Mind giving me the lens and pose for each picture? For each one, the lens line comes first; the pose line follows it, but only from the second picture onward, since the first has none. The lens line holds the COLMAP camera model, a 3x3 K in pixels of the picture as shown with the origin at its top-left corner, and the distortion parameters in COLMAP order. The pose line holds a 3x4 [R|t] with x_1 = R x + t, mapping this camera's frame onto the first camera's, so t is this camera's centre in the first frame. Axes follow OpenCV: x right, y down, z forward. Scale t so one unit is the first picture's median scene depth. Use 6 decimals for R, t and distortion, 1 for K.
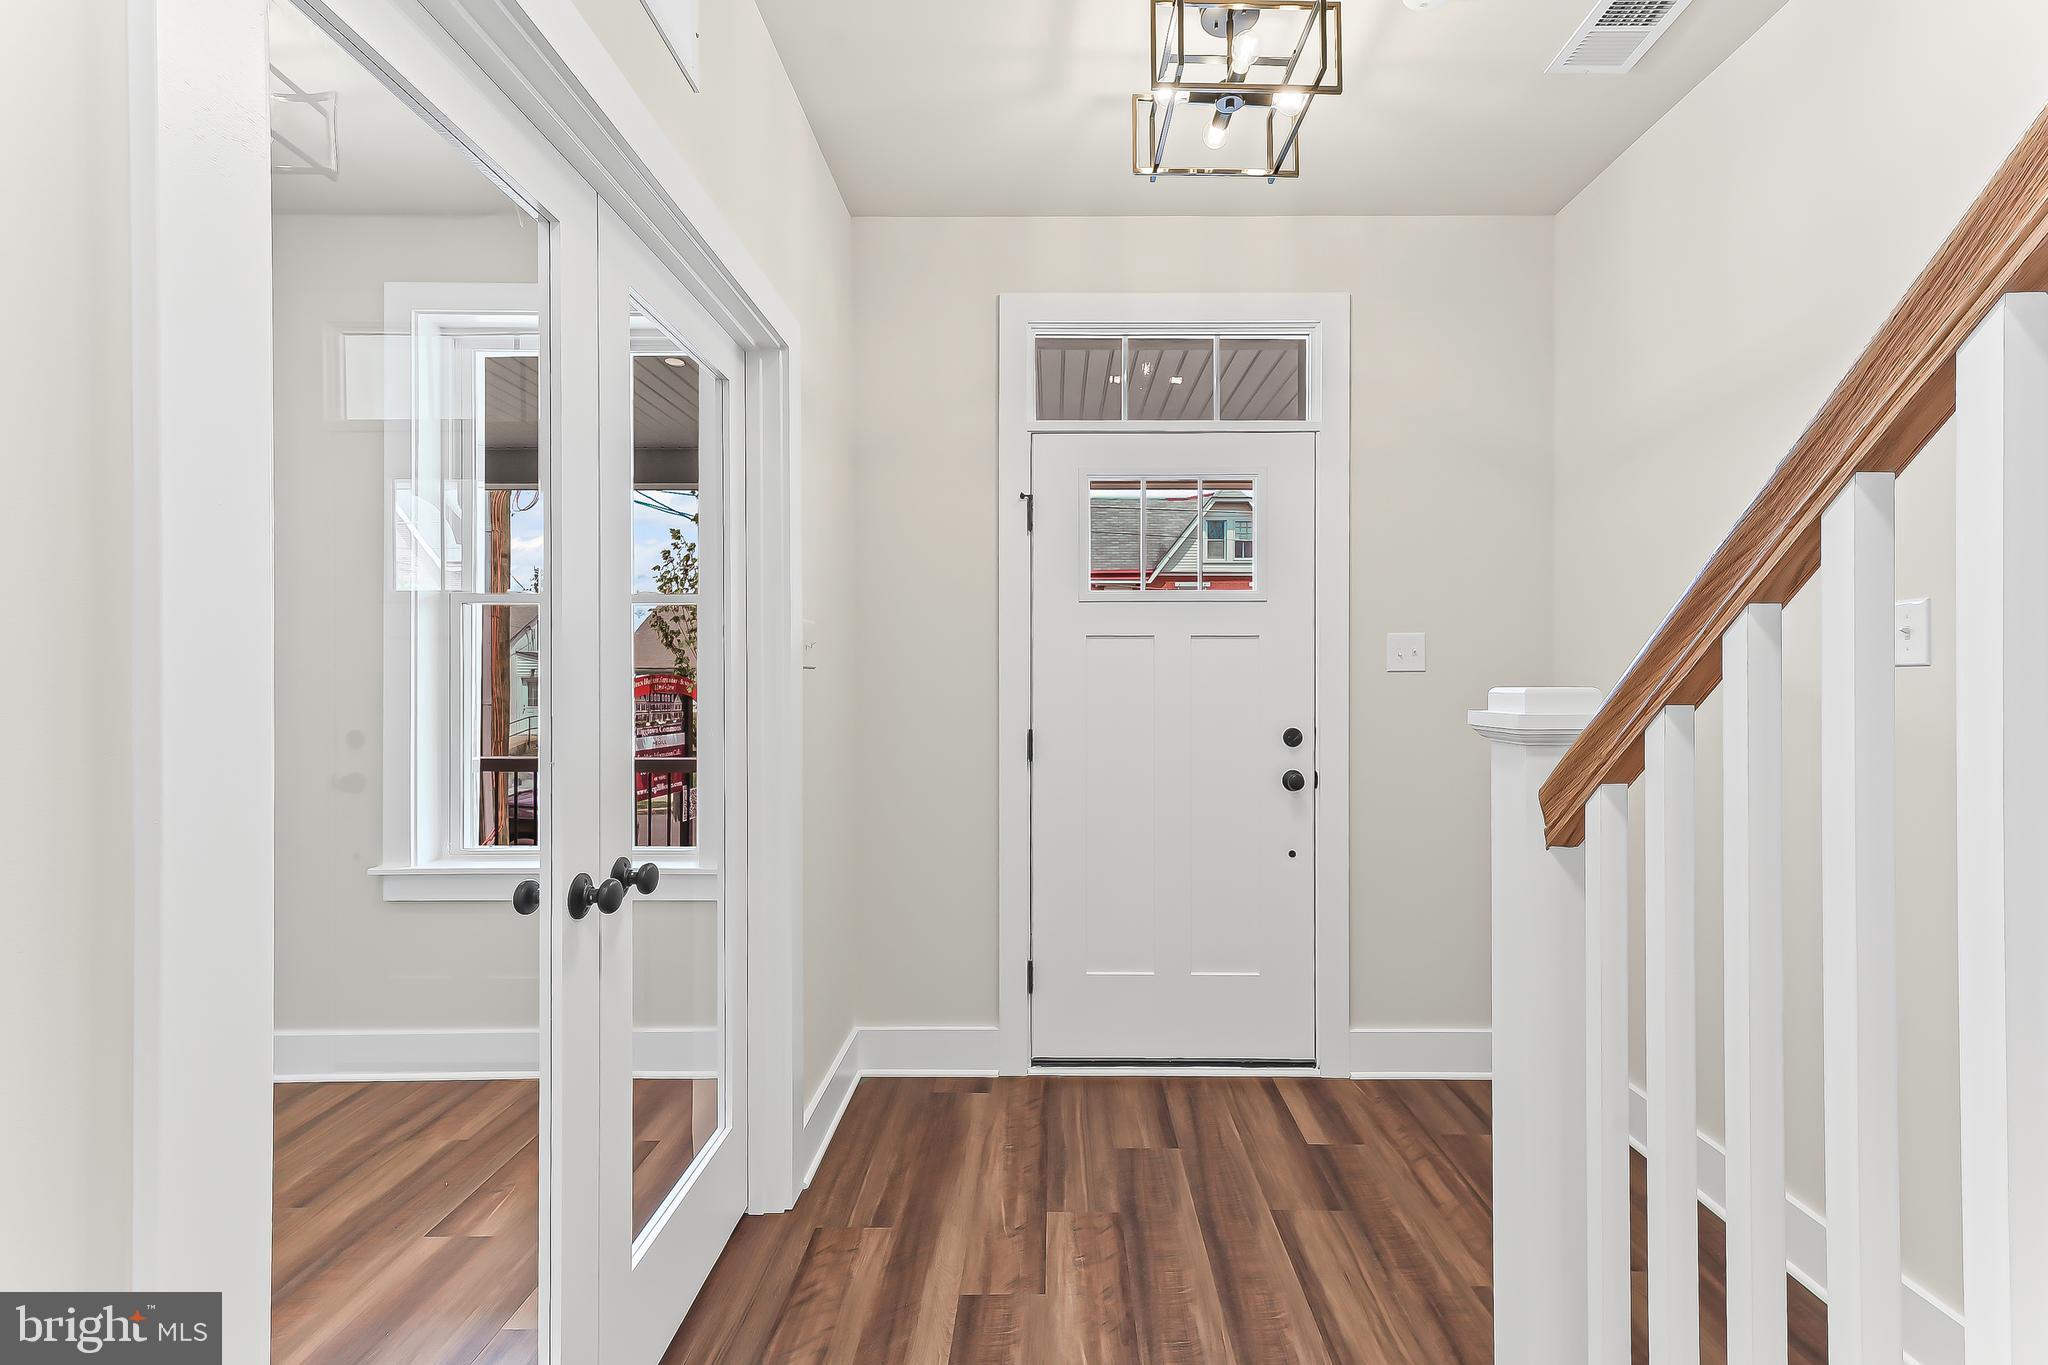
lens RADIAL K [[905.7, 0, 1030.6], [0, 905.7, 672.4], [0, 0, 1]] dist [0.005853, 0.000045]
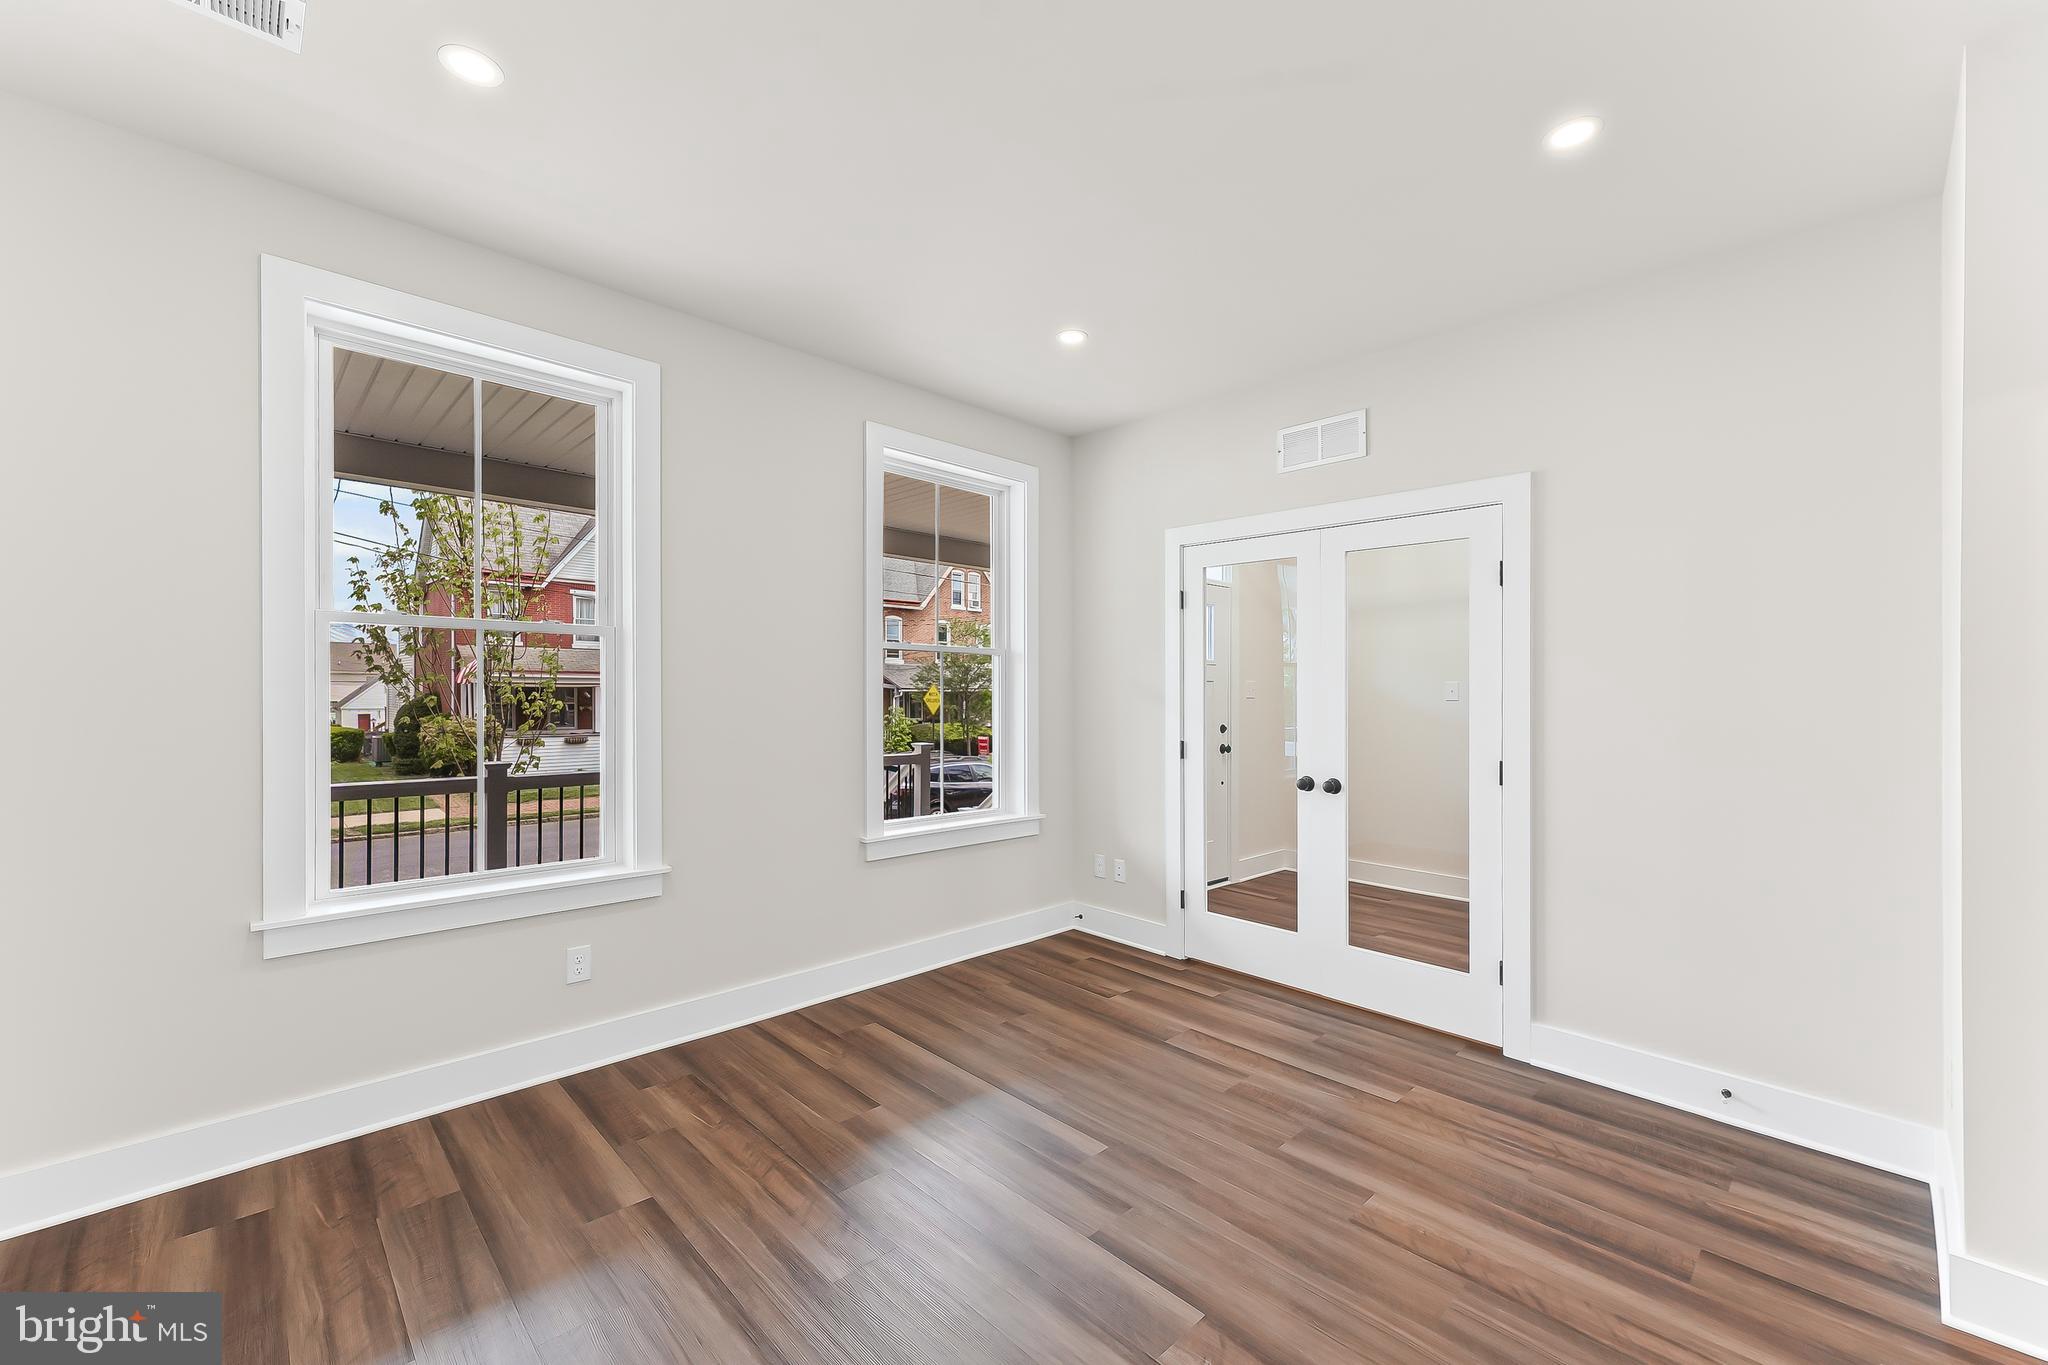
lens RADIAL K [[834.3, 0, 1032.4], [0, 834.3, 687.8], [0, 0, 1]] dist [-0.000114, -0.000009]
pose [[0.719549, 0.006146, 0.694414, -0.687374], [-0.012073, 0.999920, 0.003660, -0.012712], [-0.694337, -0.011017, 0.719566, -0.050615]]
